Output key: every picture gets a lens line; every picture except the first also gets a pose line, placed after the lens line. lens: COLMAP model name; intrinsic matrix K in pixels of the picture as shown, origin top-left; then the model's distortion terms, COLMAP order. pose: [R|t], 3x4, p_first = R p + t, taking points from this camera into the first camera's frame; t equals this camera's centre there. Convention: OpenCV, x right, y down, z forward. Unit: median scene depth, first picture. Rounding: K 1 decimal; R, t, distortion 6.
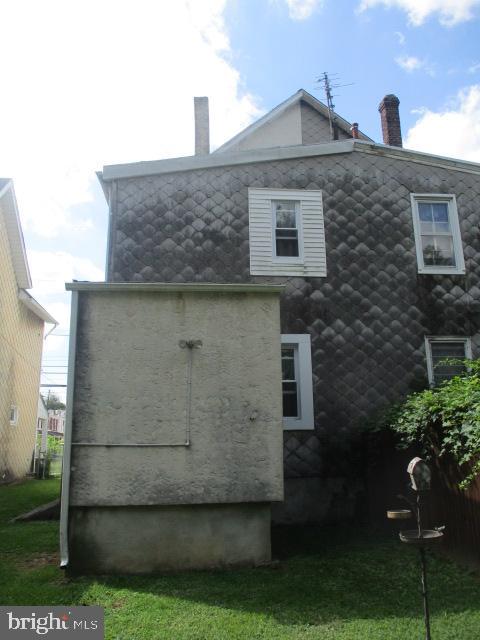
lens RADIAL K [[526.3, 0, 240.0], [0, 526.3, 320.0], [0, 0, 1]] dist [-0.033233, -0.000647]
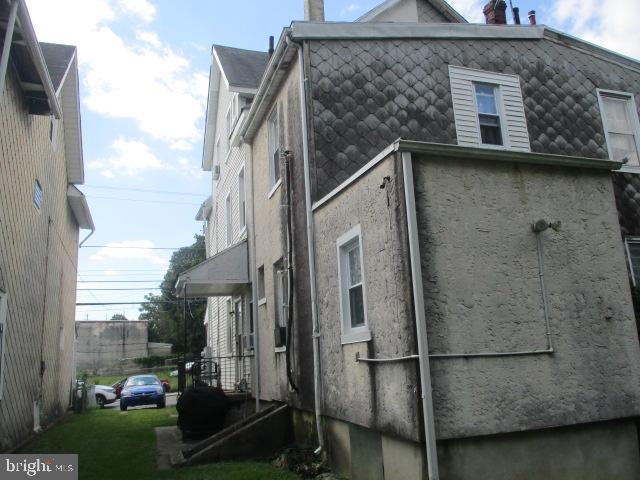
lens RADIAL K [[526.3, 0, 319.2], [0, 526.3, 237.0], [0, 0, 1]] dist [-0.033233, -0.000647]
pose [[0.975363, 0.017865, 0.219880, -0.392026], [-0.016865, 0.999837, -0.006424, 0.047354], [-0.219959, 0.002558, 0.975506, 0.193083]]
